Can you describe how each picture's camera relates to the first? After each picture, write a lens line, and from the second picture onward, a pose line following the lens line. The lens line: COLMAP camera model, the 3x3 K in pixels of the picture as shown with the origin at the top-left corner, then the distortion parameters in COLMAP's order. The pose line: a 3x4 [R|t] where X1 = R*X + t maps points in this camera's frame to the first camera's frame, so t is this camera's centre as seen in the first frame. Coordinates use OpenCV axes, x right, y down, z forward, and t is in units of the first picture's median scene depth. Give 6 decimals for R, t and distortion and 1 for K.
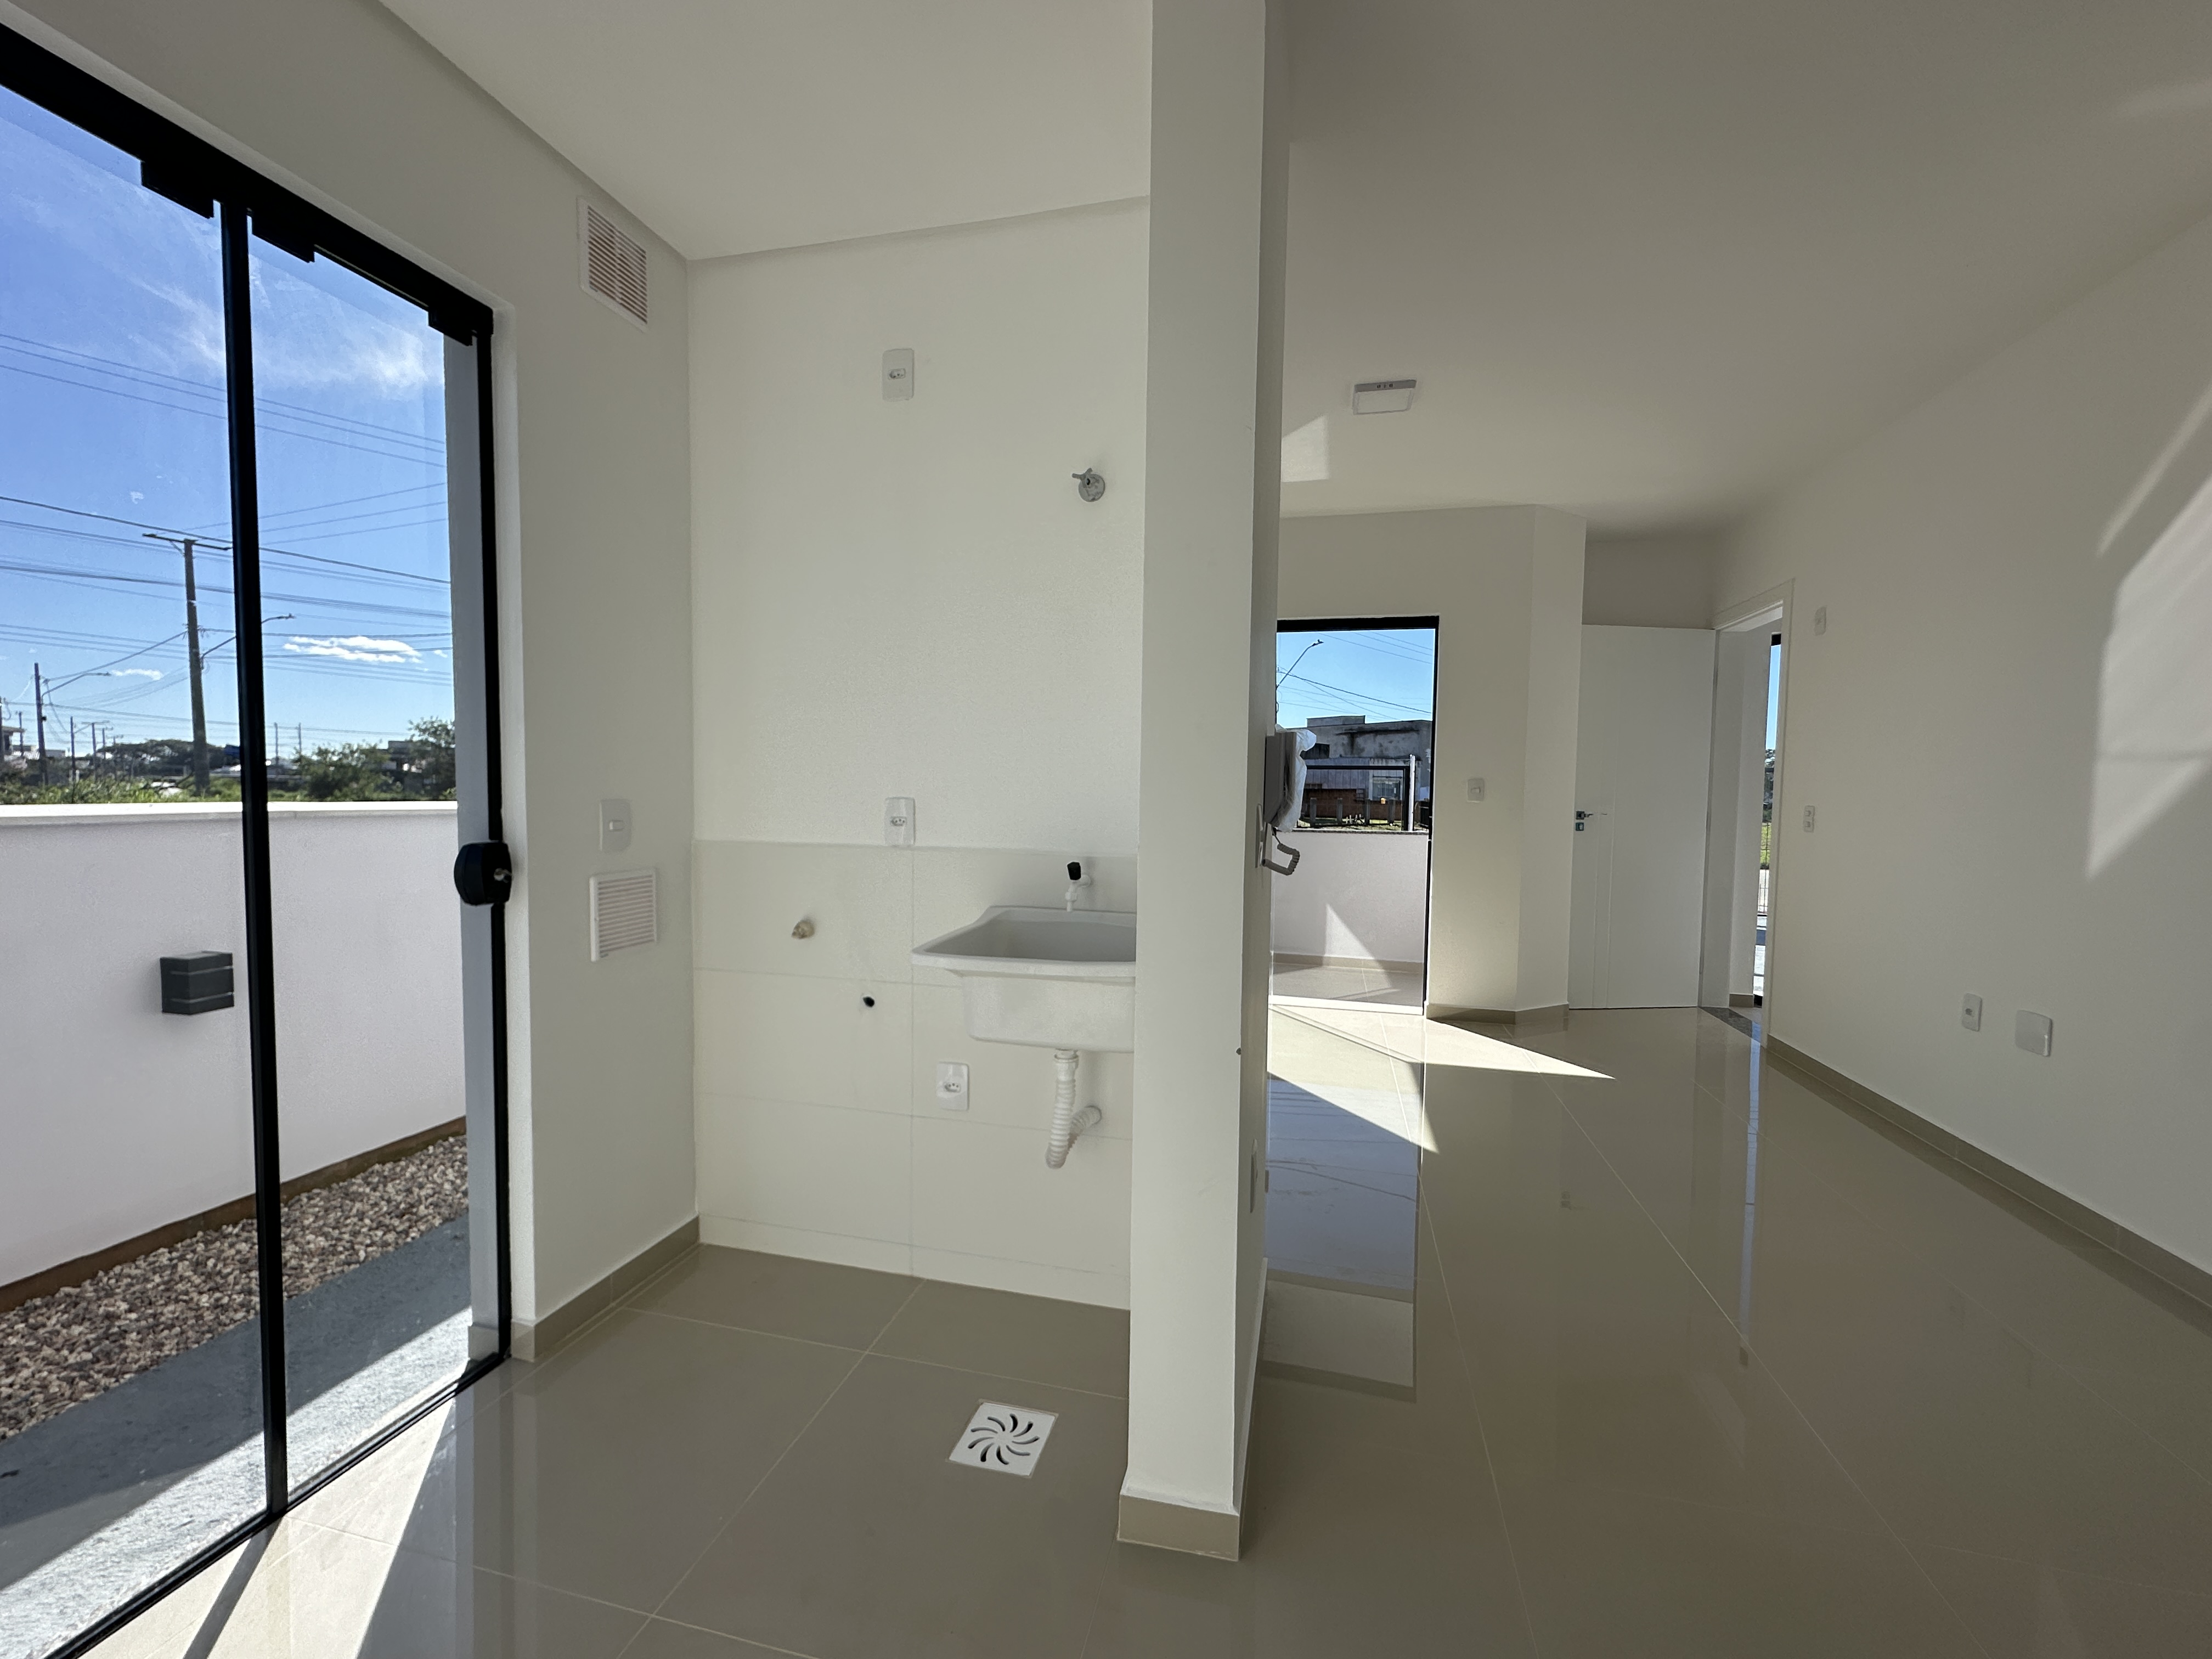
lens RADIAL K [[886.7, 0, 1111.3], [0, 886.7, 833.0], [0, 0, 1]] dist [0.002265, 0.000668]
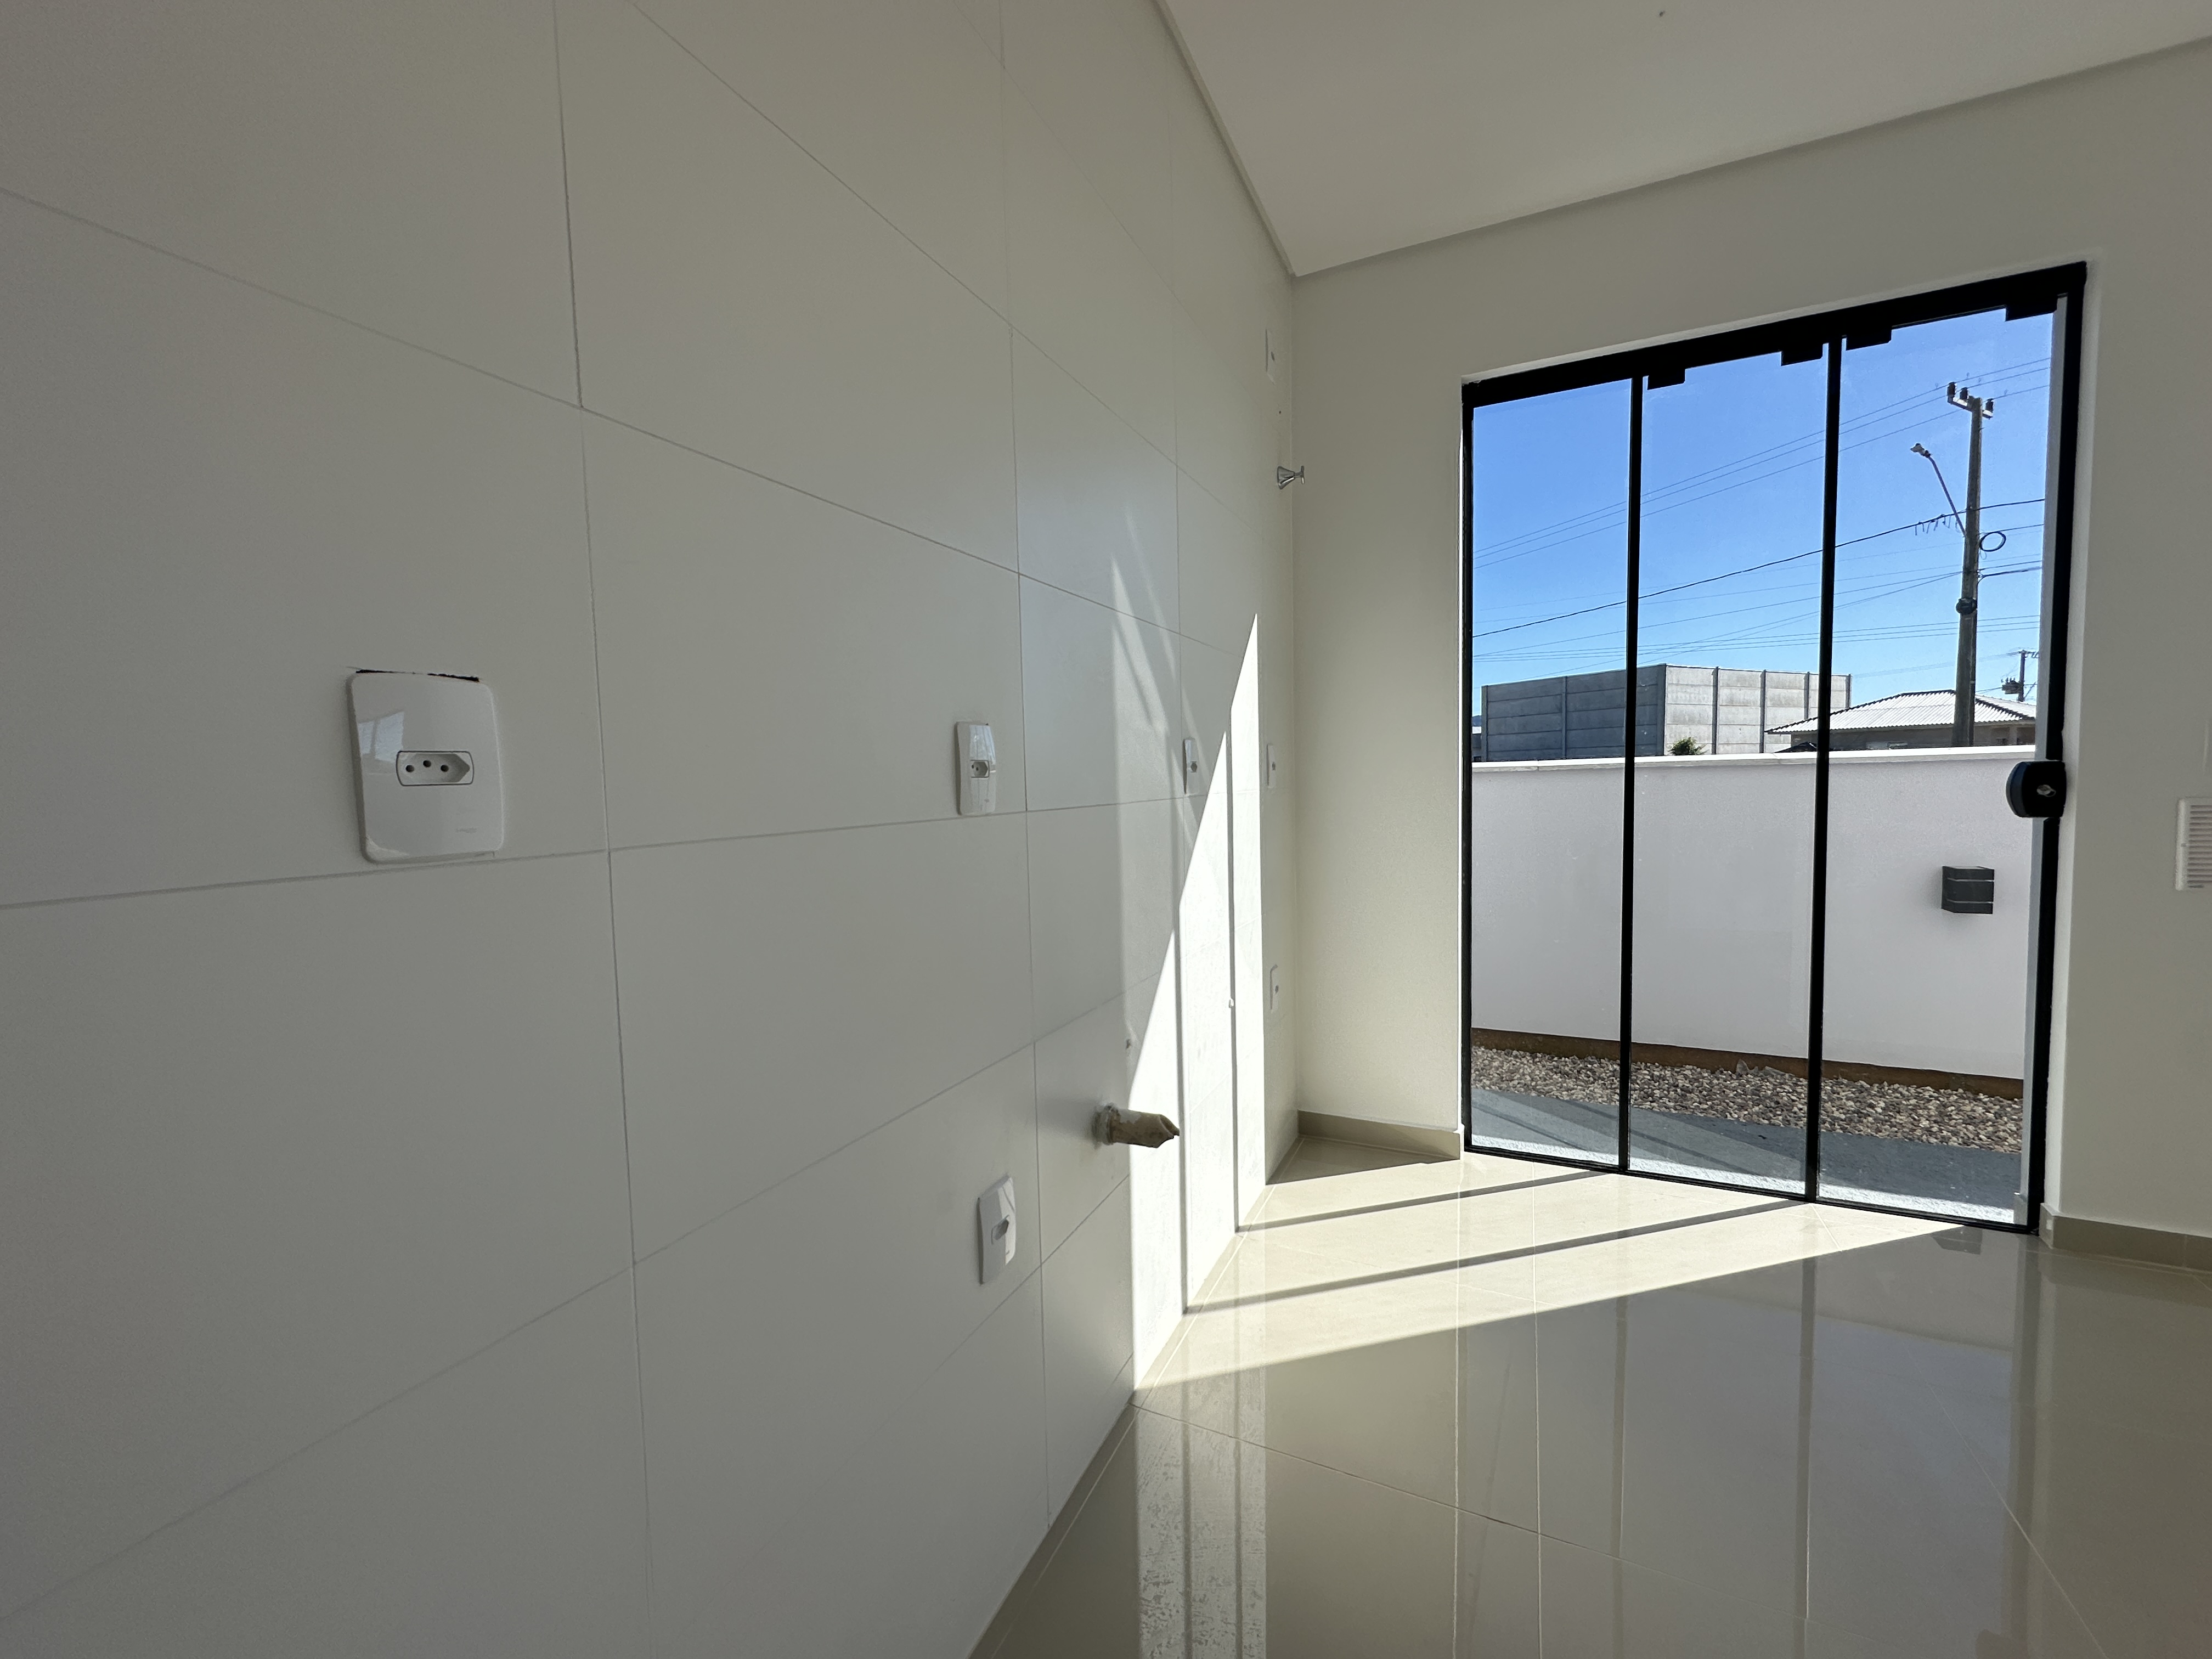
lens RADIAL K [[886.7, 0, 1111.3], [0, 886.7, 833.0], [0, 0, 1]] dist [0.002265, 0.000668]
pose [[-0.201778, 0.053452, -0.977972, 0.530966], [-0.026553, 0.997844, 0.060017, 0.055263], [0.979071, 0.038078, -0.199924, 0.078690]]
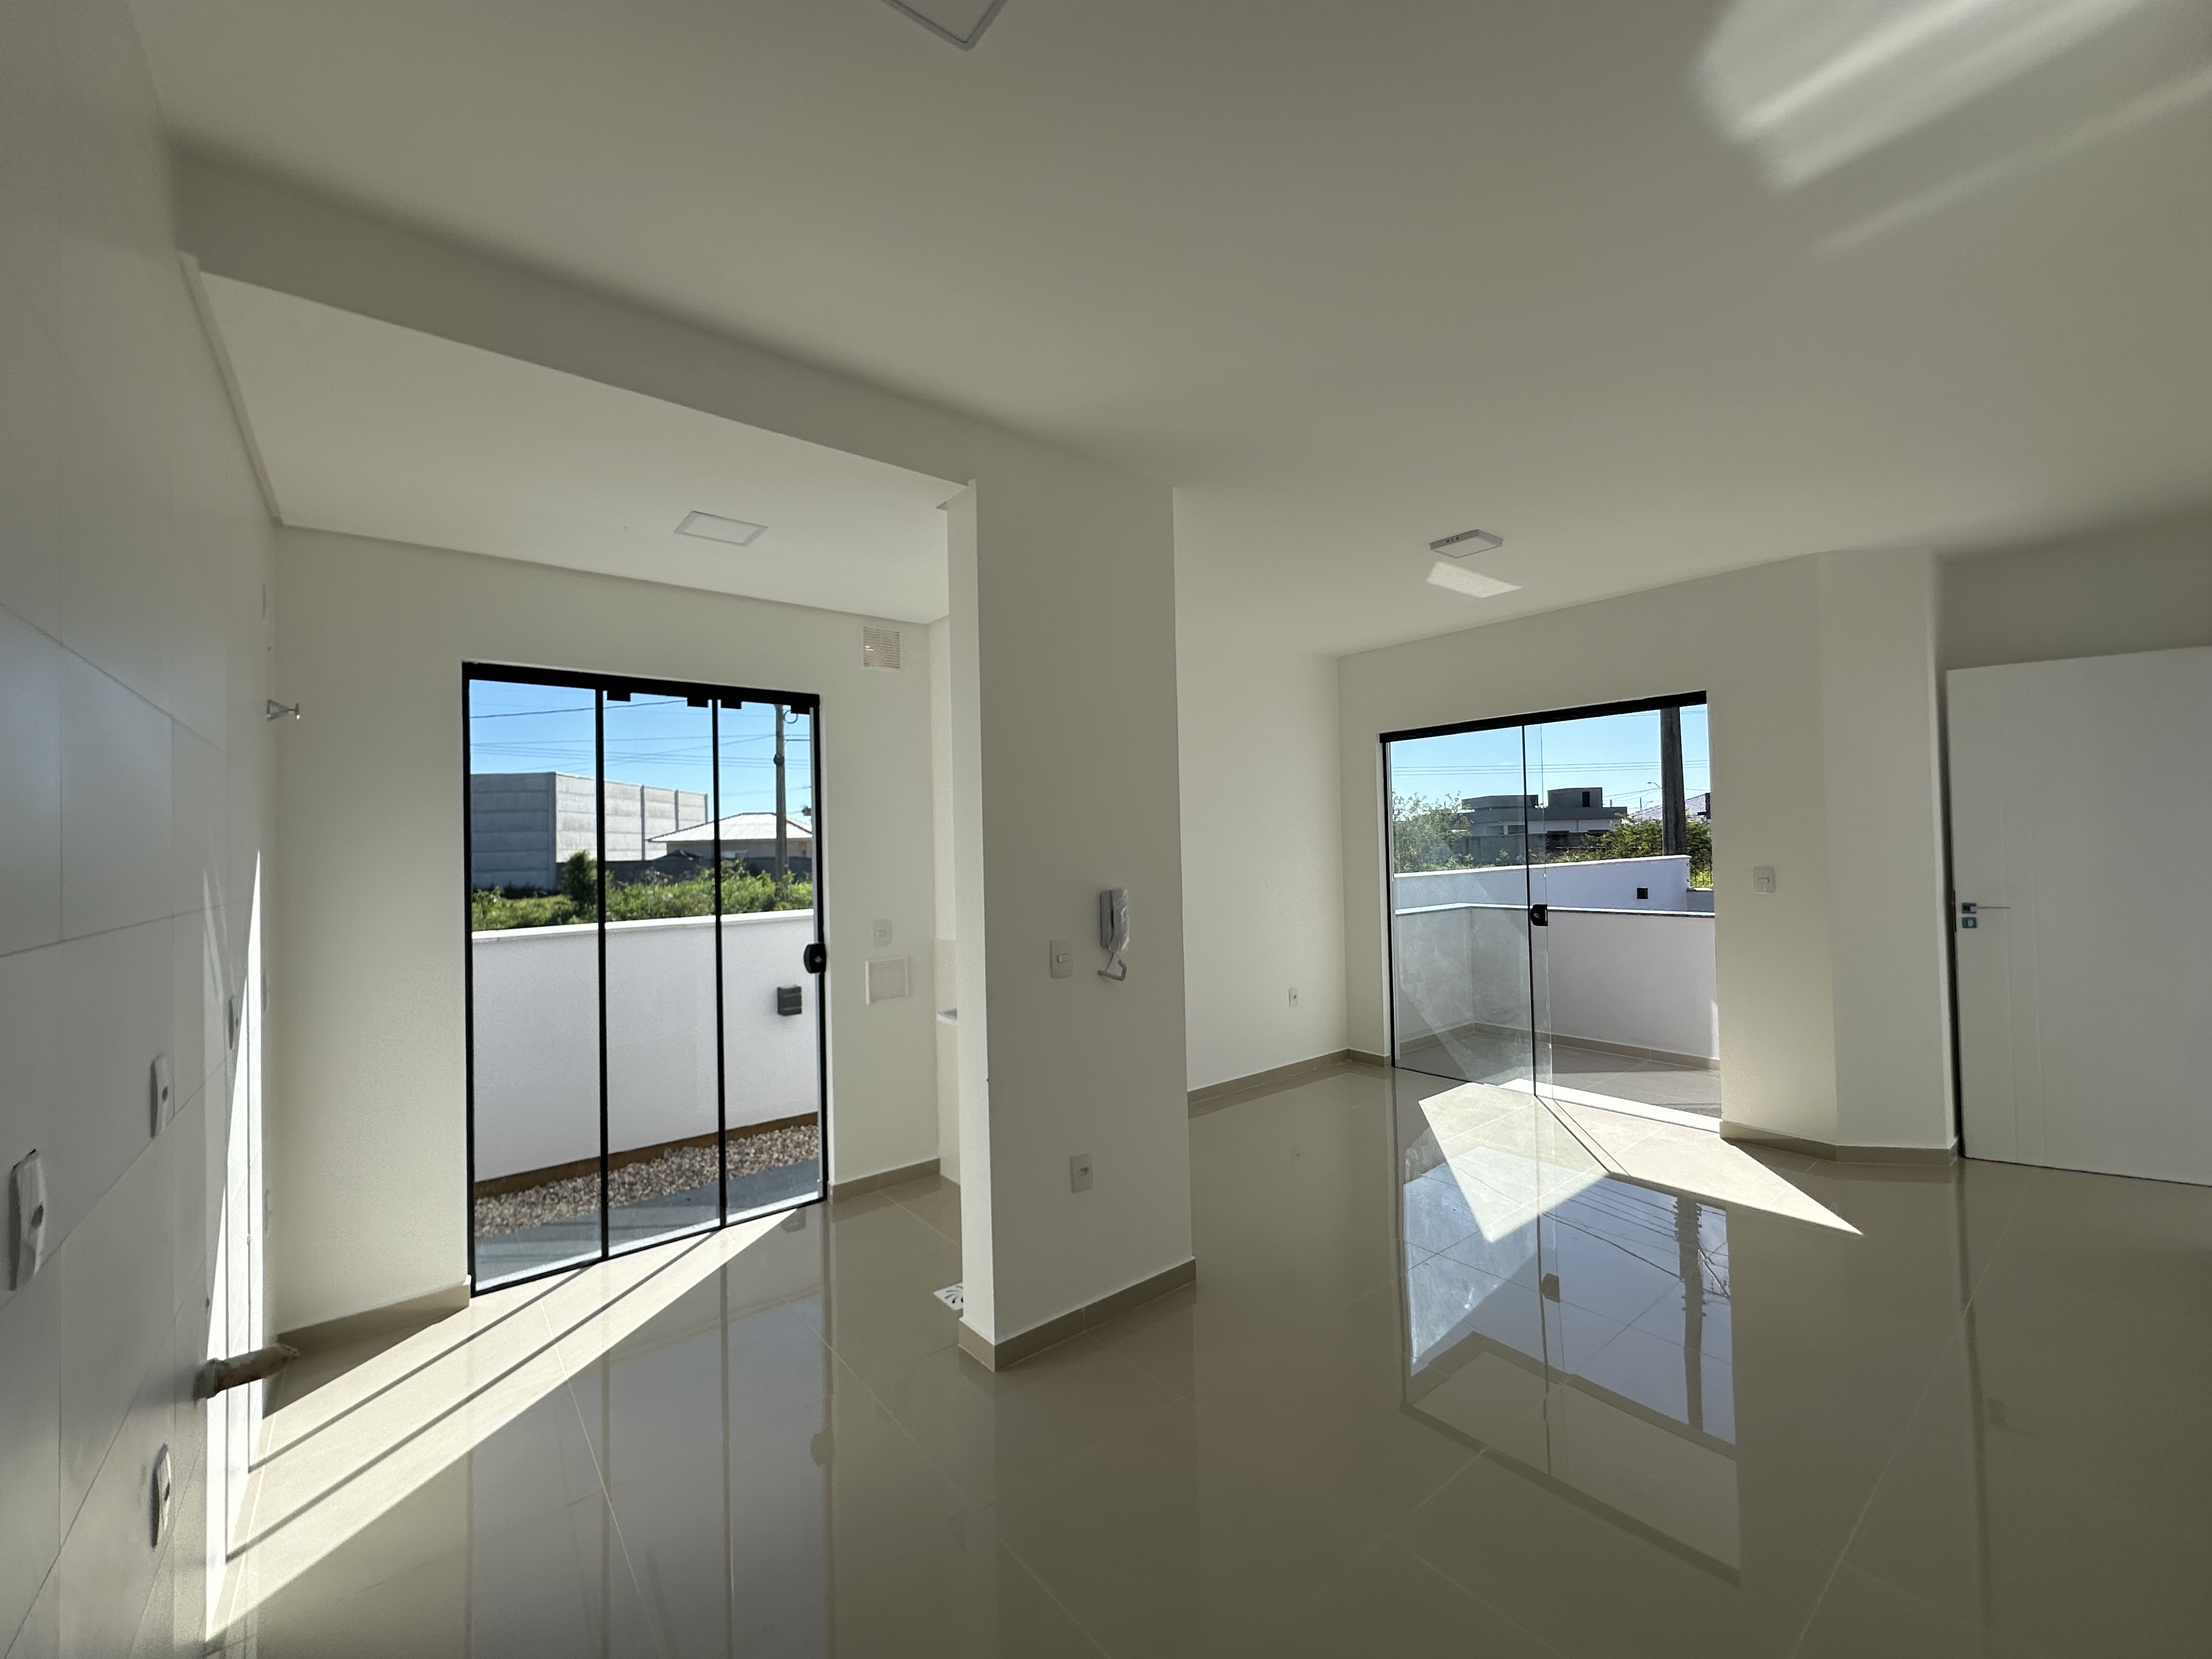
lens RADIAL K [[886.7, 0, 1111.3], [0, 886.7, 833.0], [0, 0, 1]] dist [0.002265, 0.000668]
pose [[0.792325, -0.043631, -0.608538, 0.978577], [0.005590, 0.997917, -0.064270, -0.096104], [0.610074, 0.047521, 0.790918, -0.211544]]
